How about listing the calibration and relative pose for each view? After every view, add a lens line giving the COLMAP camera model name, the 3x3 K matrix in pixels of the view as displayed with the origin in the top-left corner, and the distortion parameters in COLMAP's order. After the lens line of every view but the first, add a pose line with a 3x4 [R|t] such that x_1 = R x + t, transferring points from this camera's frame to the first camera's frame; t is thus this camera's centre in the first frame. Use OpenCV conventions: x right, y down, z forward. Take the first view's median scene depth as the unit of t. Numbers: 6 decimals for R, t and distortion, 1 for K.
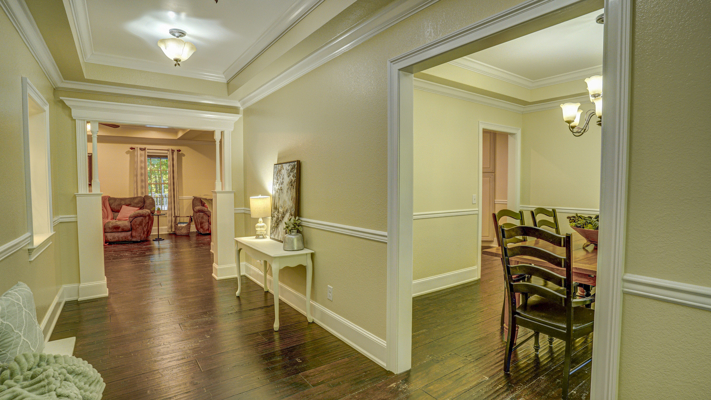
lens RADIAL K [[354.8, 0, 353.4], [0, 354.8, 197.1], [0, 0, 1]] dist [-0.053200, 0.023064]
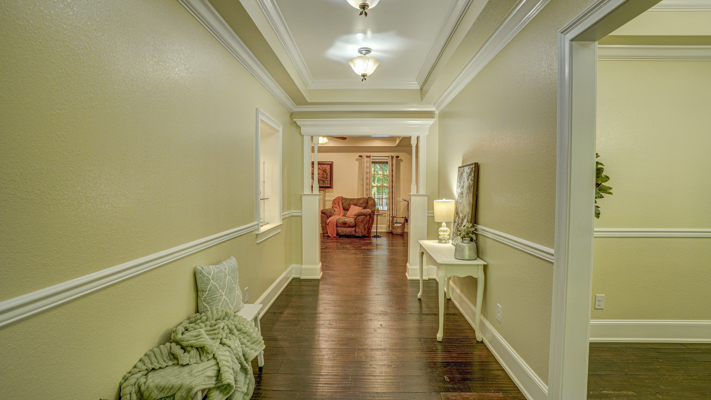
lens RADIAL K [[354.8, 0, 352.5], [0, 354.8, 198.0], [0, 0, 1]] dist [-0.053200, 0.023064]
pose [[0.803945, 0.025308, -0.594165, 0.121405], [-0.030439, 0.999536, 0.001389, -0.002335], [0.593924, 0.016969, 0.804342, 0.069727]]
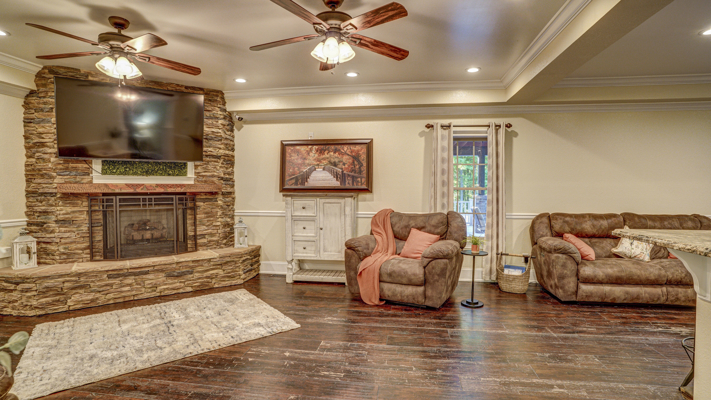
lens RADIAL K [[354.8, 0, 354.8], [0, 354.8, 195.6], [0, 0, 1]] dist [-0.053200, 0.023064]
pose [[0.732832, 0.019685, -0.680124, -0.750784], [-0.031465, 0.999492, -0.004976, -0.047630], [0.679681, 0.025046, 0.733080, 1.133813]]
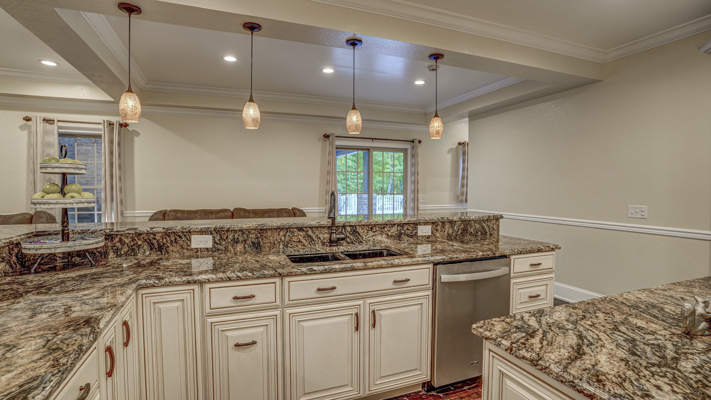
lens RADIAL K [[354.8, 0, 356.7], [0, 354.8, 200.8], [0, 0, 1]] dist [-0.053200, 0.023064]
pose [[0.973213, 0.012930, -0.229543, -0.087683], [-0.014569, 0.999879, -0.005448, -0.051476], [0.229445, 0.008647, 0.973283, 1.393678]]
